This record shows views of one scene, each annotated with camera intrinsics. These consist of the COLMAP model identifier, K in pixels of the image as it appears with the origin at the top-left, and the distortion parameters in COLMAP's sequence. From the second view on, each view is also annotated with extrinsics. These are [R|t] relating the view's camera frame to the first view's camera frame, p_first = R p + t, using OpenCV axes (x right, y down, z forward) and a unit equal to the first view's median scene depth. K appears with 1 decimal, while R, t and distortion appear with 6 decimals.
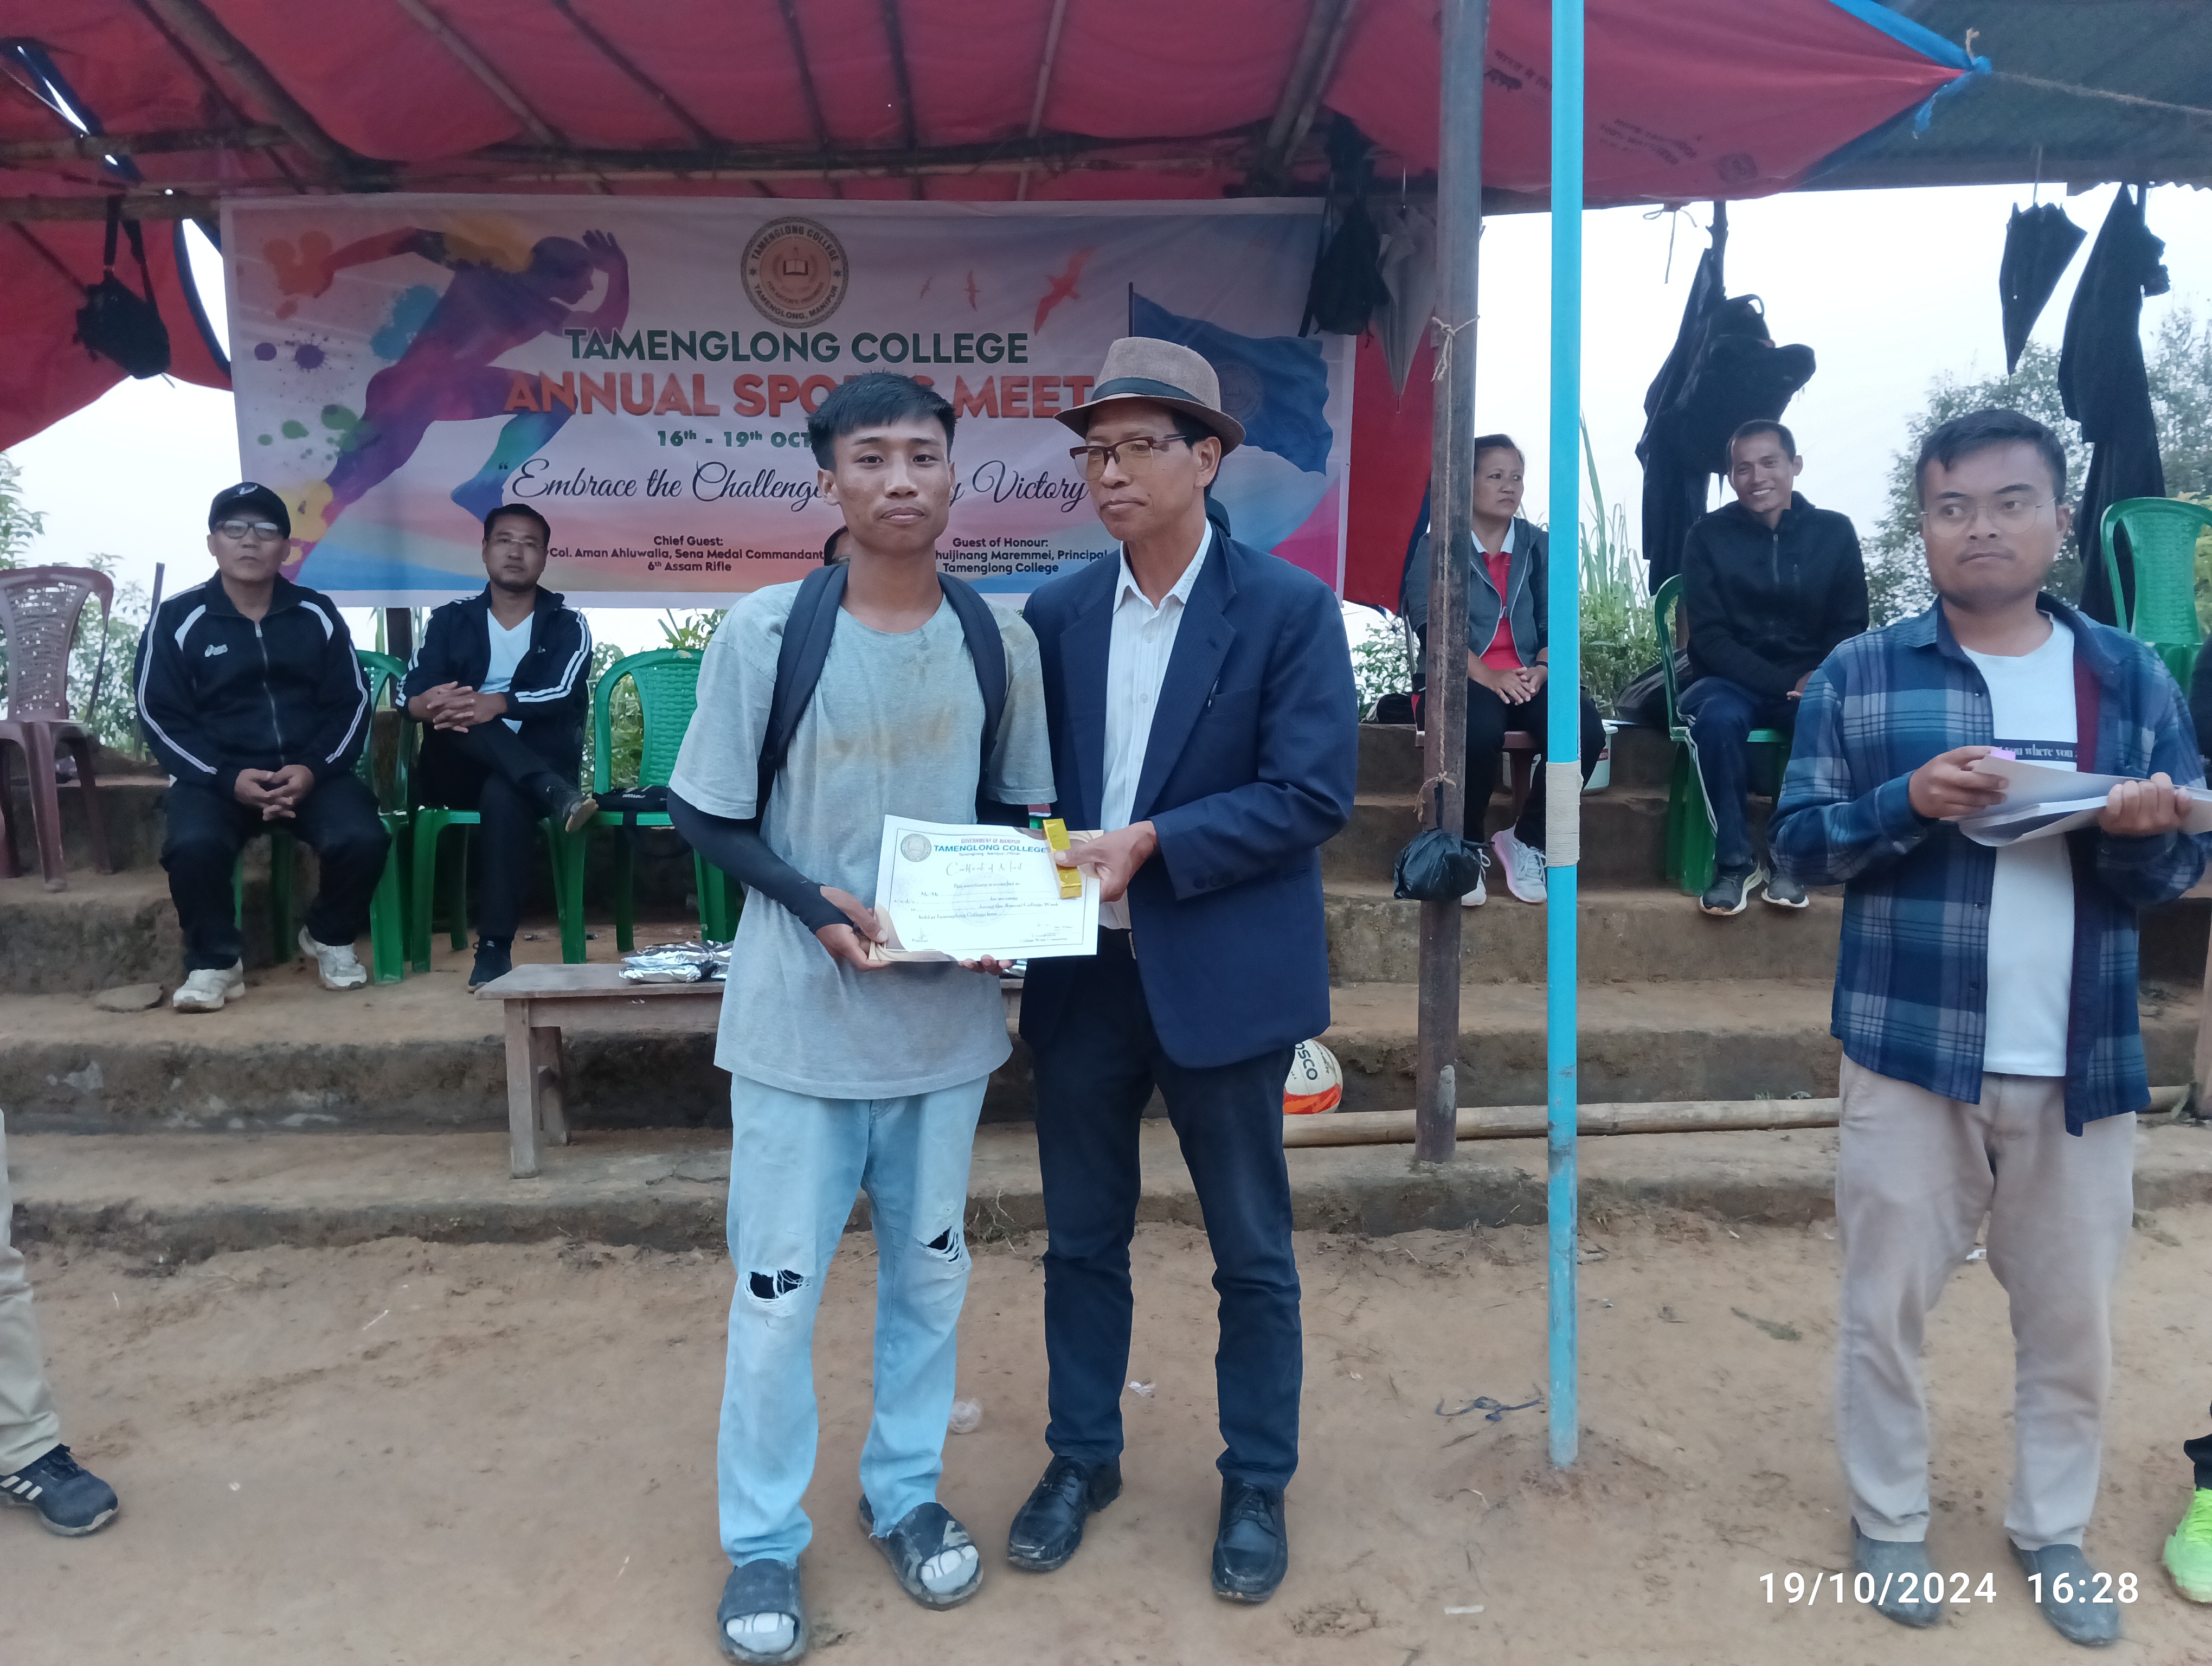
lens RADIAL K [[1827.5, 0, 1109.3], [0, 1827.5, 835.9], [0, 0, 1]] dist [0.086971, -0.191271]
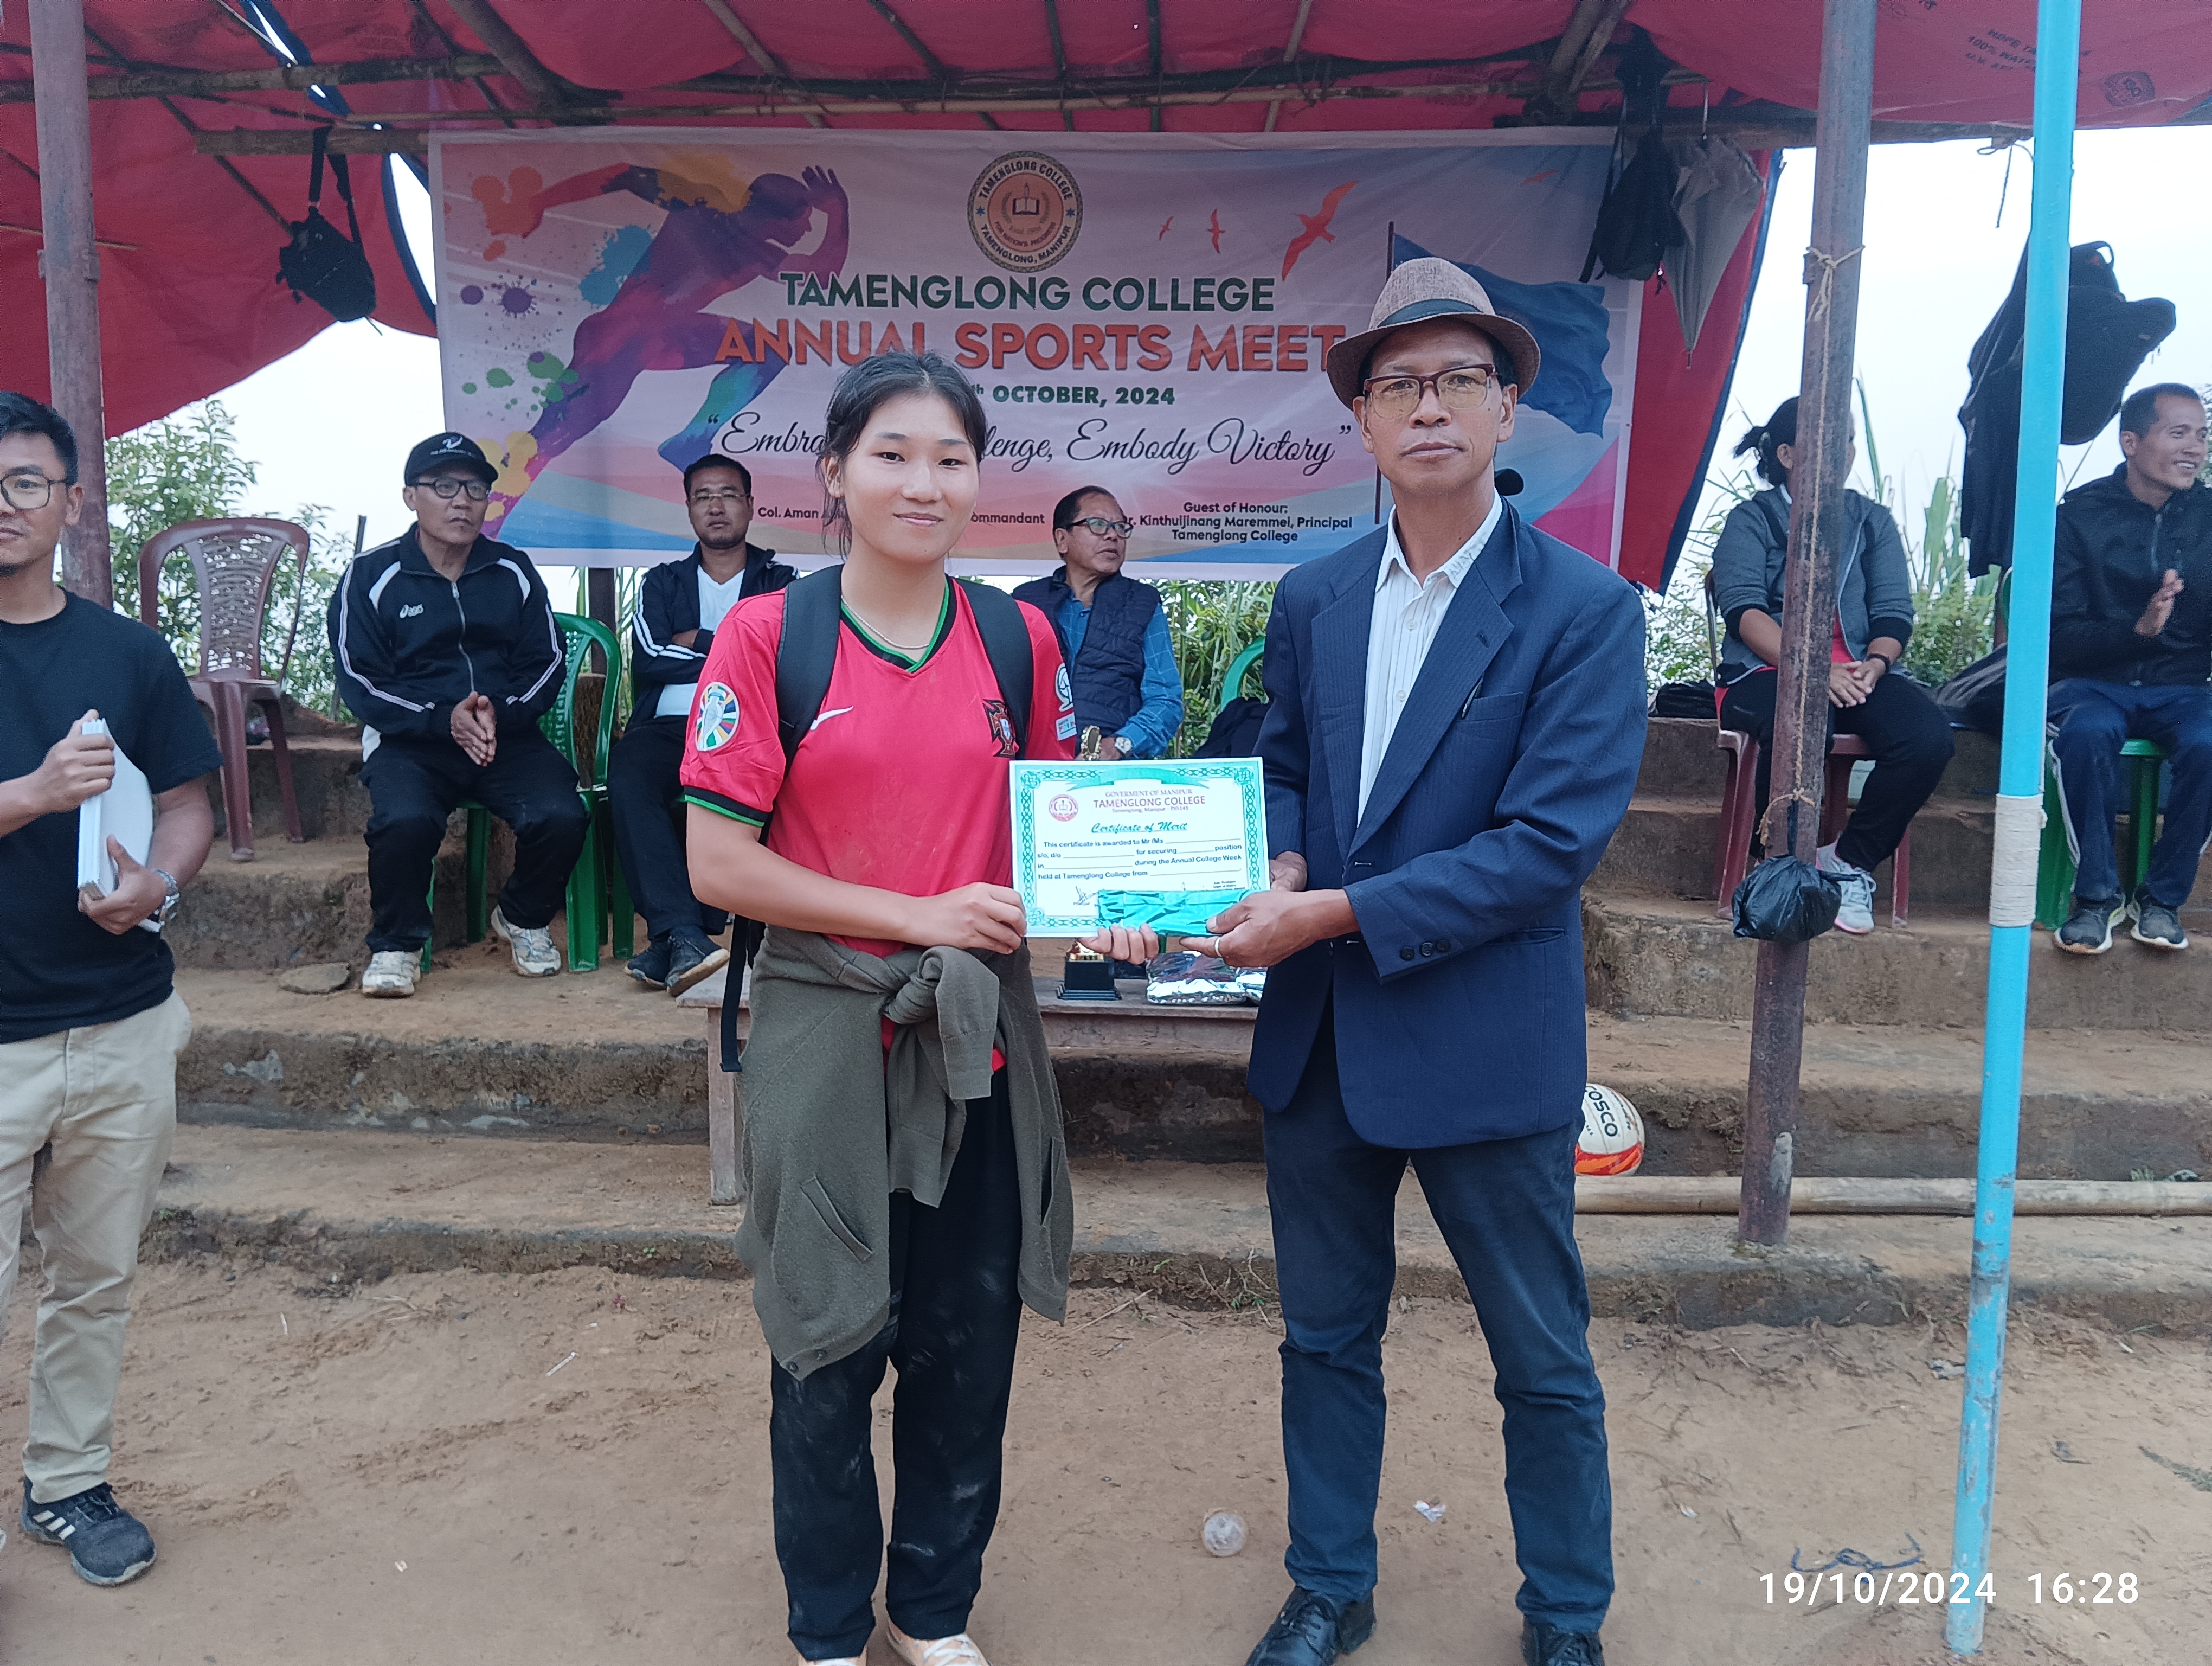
lens RADIAL K [[1822.9, 0, 1102.2], [0, 1822.9, 834.5], [0, 0, 1]] dist [0.083298, -0.189342]
pose [[0.994925, 0.032584, -0.095195, -0.043402], [-0.030870, 0.999335, 0.019421, -0.015906], [0.095765, -0.016384, 0.995269, 0.102396]]
